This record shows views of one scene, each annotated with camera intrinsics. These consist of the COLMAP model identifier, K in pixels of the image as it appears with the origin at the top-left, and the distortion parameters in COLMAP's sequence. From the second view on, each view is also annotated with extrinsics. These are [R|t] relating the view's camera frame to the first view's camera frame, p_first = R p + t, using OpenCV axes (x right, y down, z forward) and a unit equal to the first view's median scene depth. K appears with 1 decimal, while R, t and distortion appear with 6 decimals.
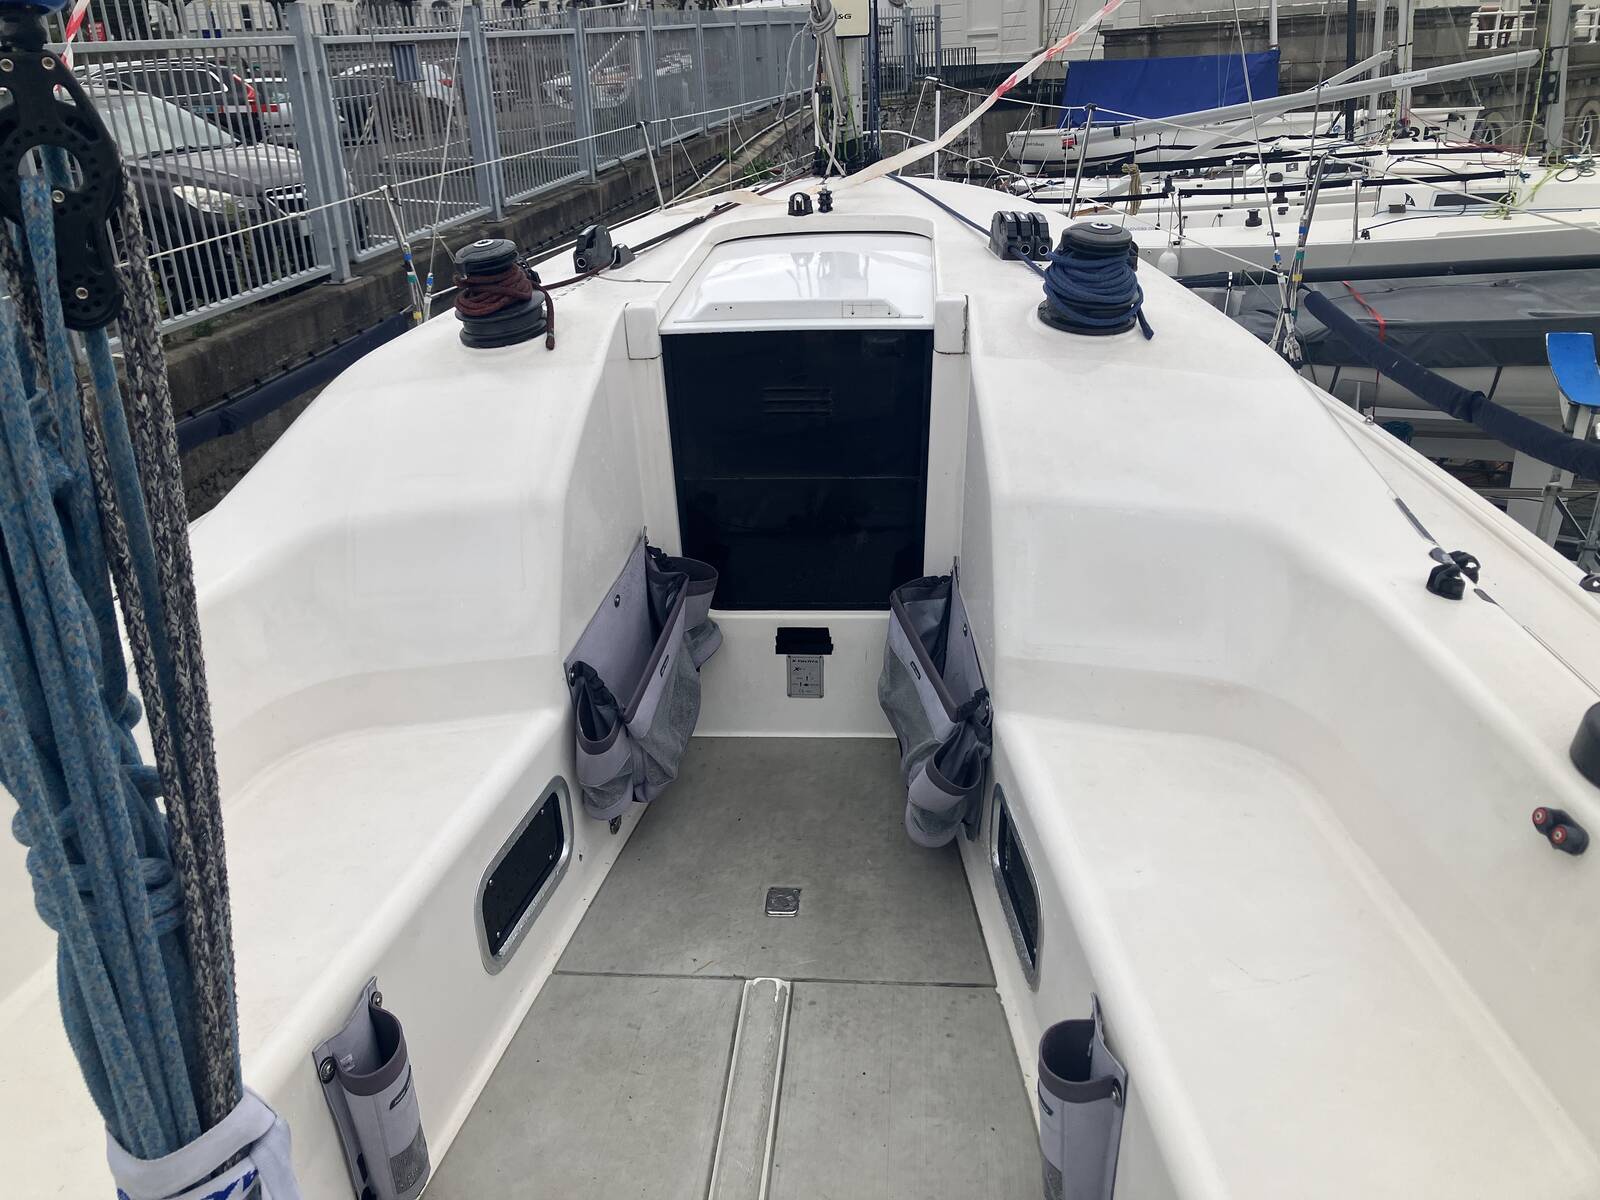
lens RADIAL K [[1301.4, 0, 907.6], [0, 1301.4, 597.5], [0, 0, 1]] dist [0.061843, -0.116751]
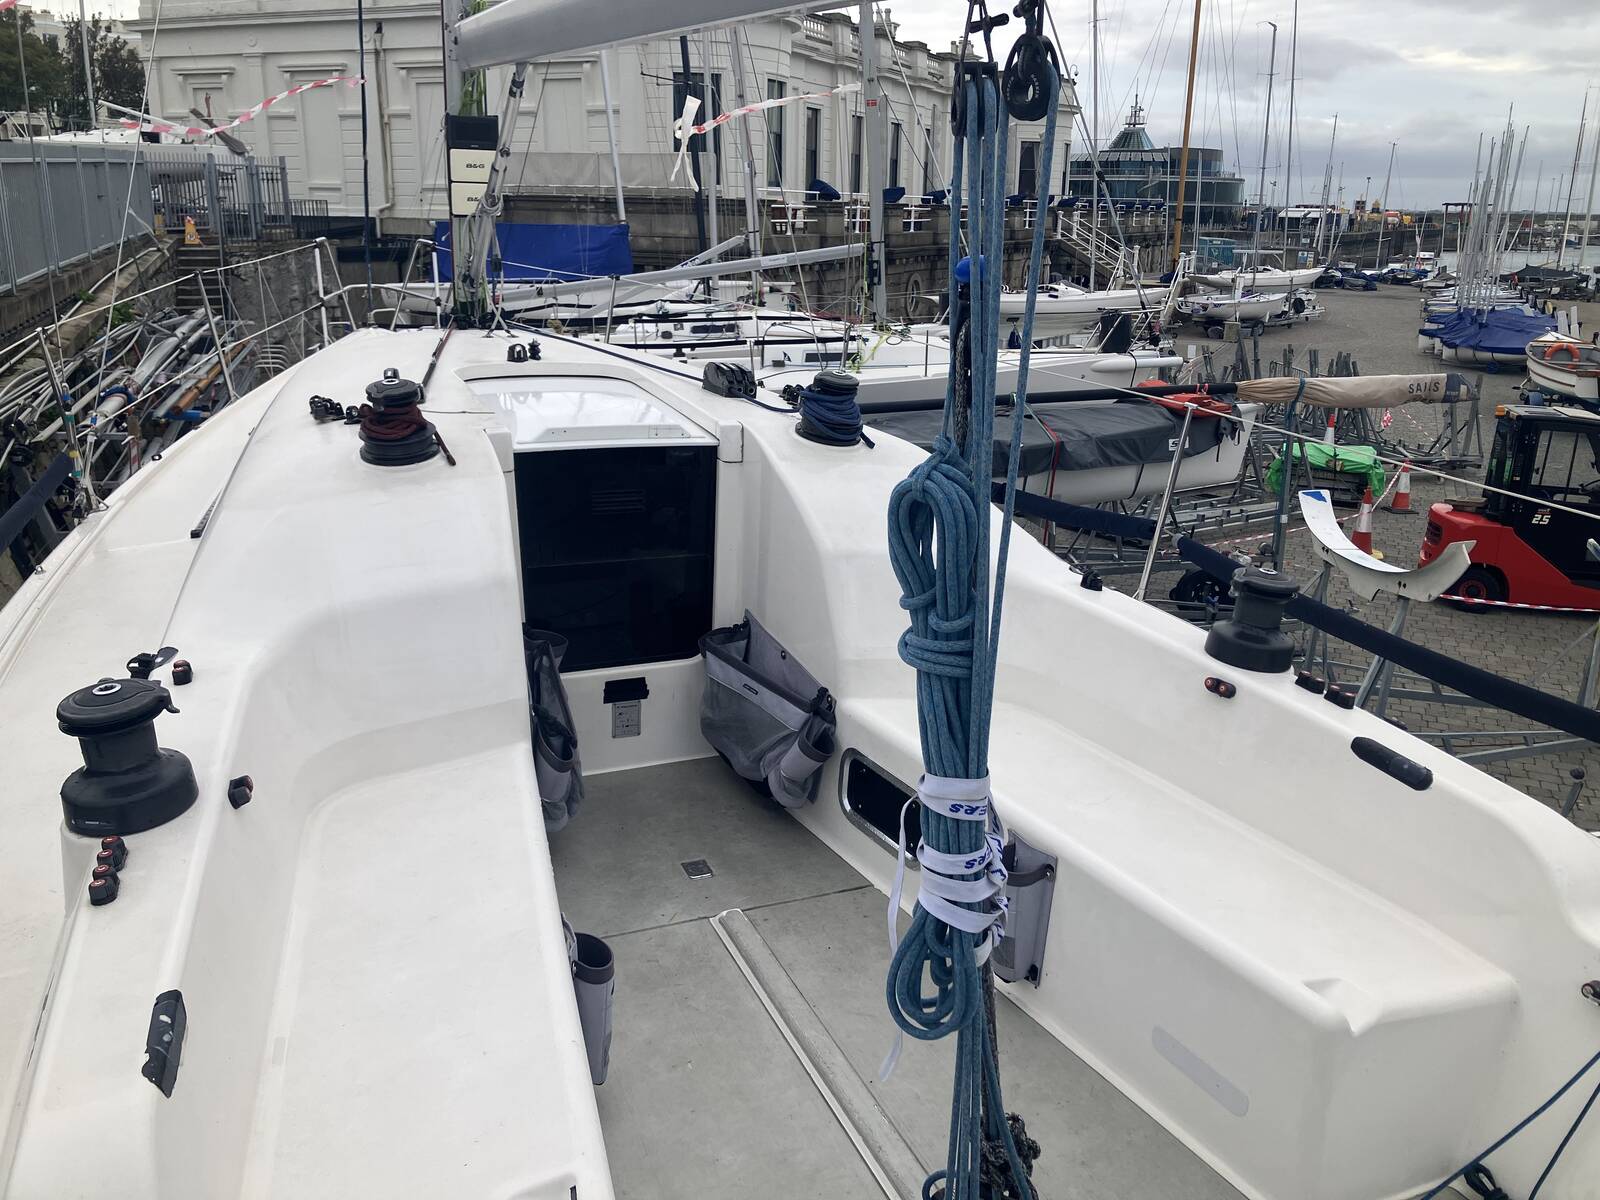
lens RADIAL K [[1301.4, 0, 907.6], [0, 1301.4, 597.5], [0, 0, 1]] dist [0.061843, -0.116751]
pose [[0.858237, -0.077262, 0.507405, -0.216968], [0.131827, 0.988622, -0.072438, 0.032600], [-0.496036, 0.129059, 0.858657, -0.106260]]
